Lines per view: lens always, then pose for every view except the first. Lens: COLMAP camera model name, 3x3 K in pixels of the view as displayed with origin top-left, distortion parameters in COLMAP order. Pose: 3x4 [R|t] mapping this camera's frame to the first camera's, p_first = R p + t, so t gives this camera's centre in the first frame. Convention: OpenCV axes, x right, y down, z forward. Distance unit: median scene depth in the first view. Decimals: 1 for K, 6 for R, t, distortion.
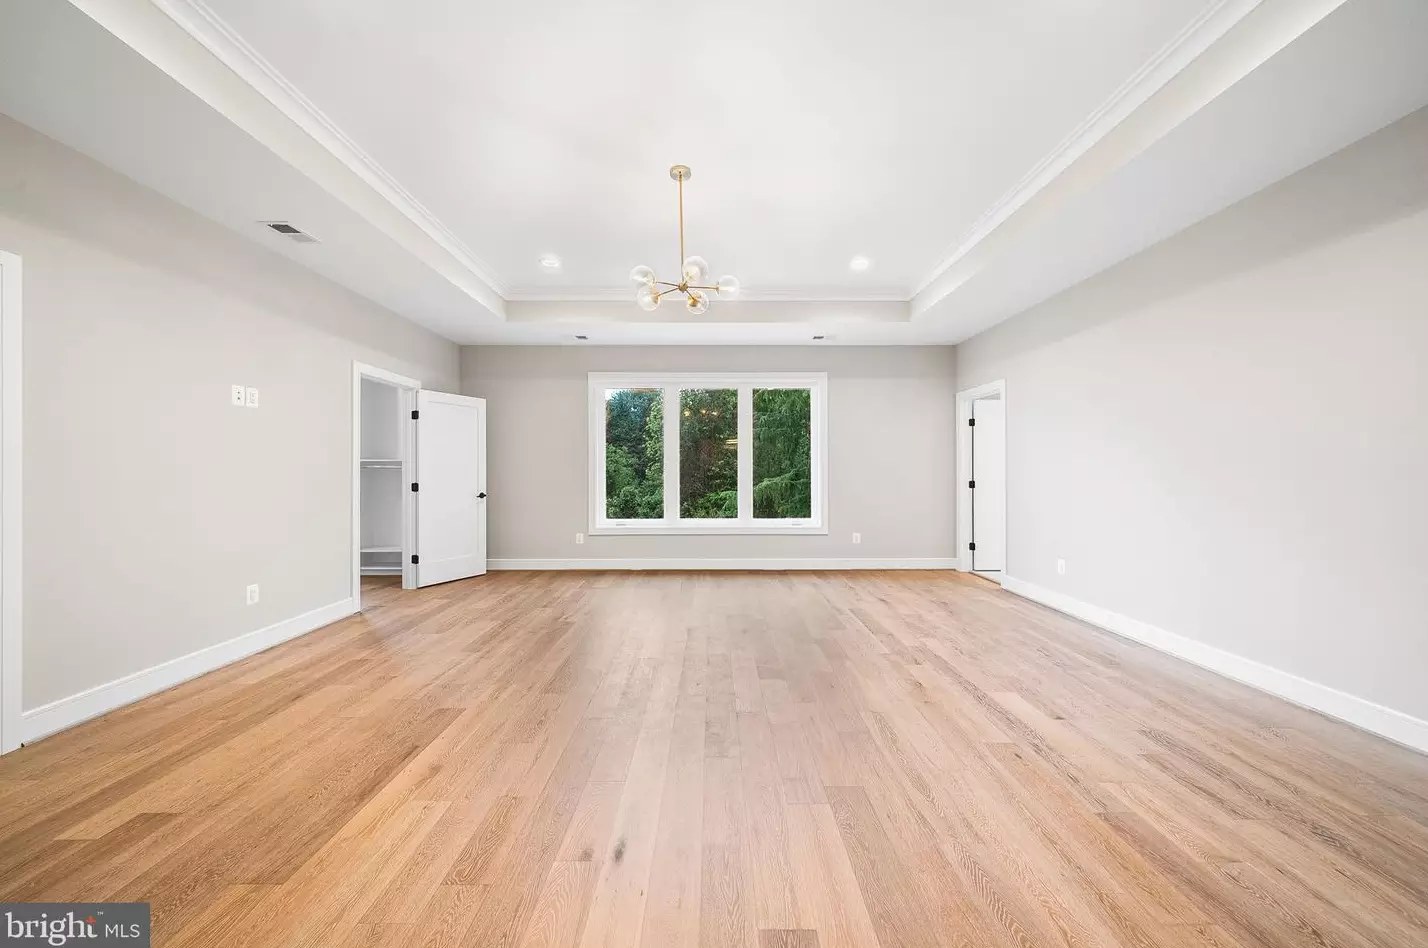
lens RADIAL K [[503.6, 0, 714.0], [0, 503.6, 474.0], [0, 0, 1]] dist [0.000035, -0.000042]
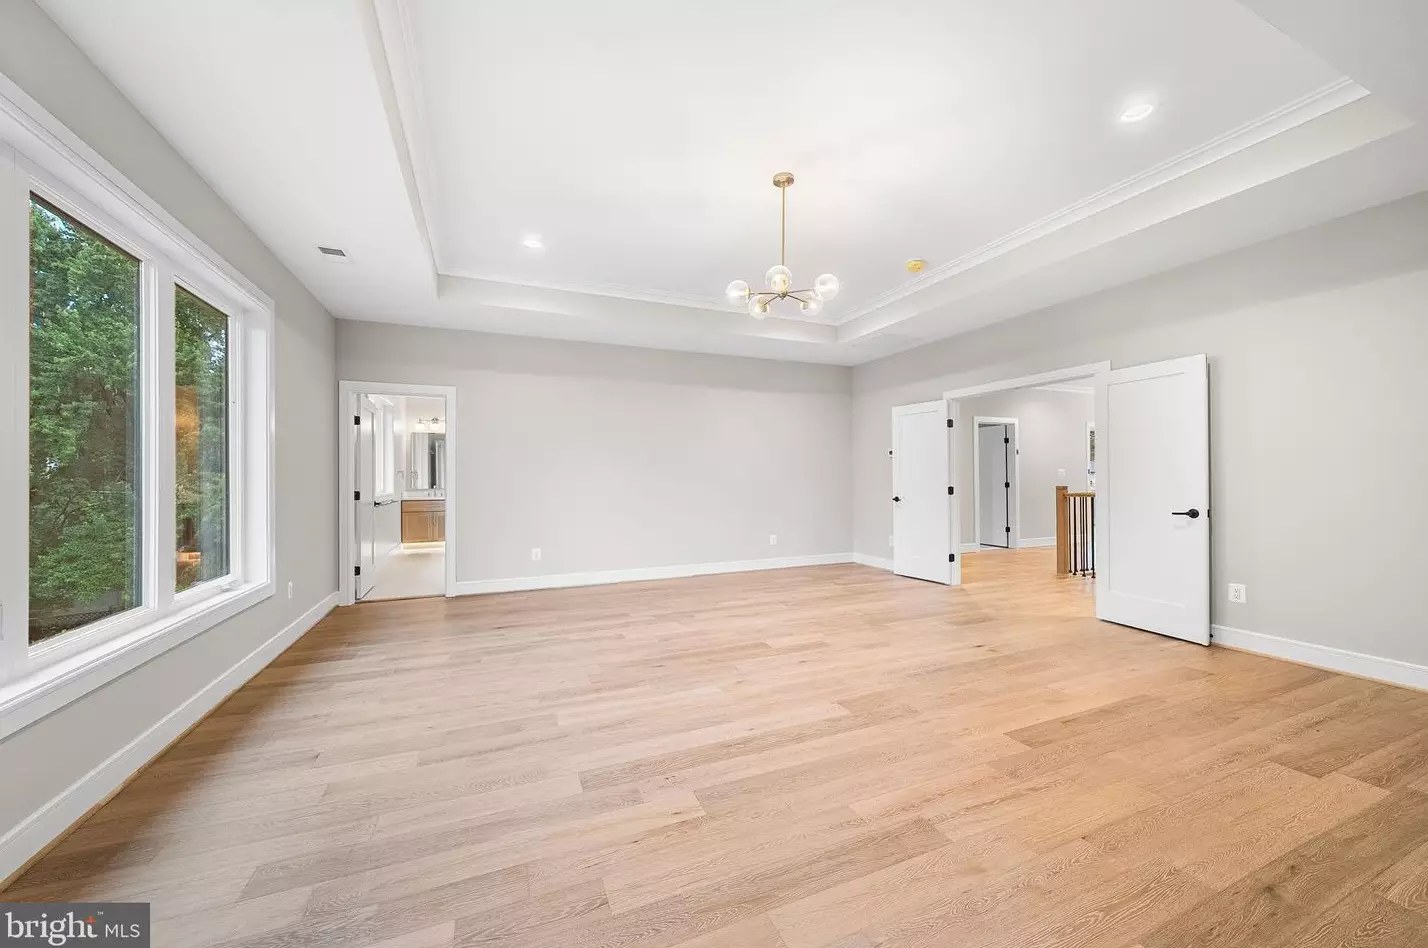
lens RADIAL K [[530.2, 0, 714.0], [0, 530.2, 474.0], [0, 0, 1]] dist [0.000098, 0.000001]
pose [[-0.389461, 0.009661, 0.920992, -1.410402], [0.011047, 0.999922, -0.005818, -0.004621], [-0.920977, 0.007908, -0.389538, 2.220721]]
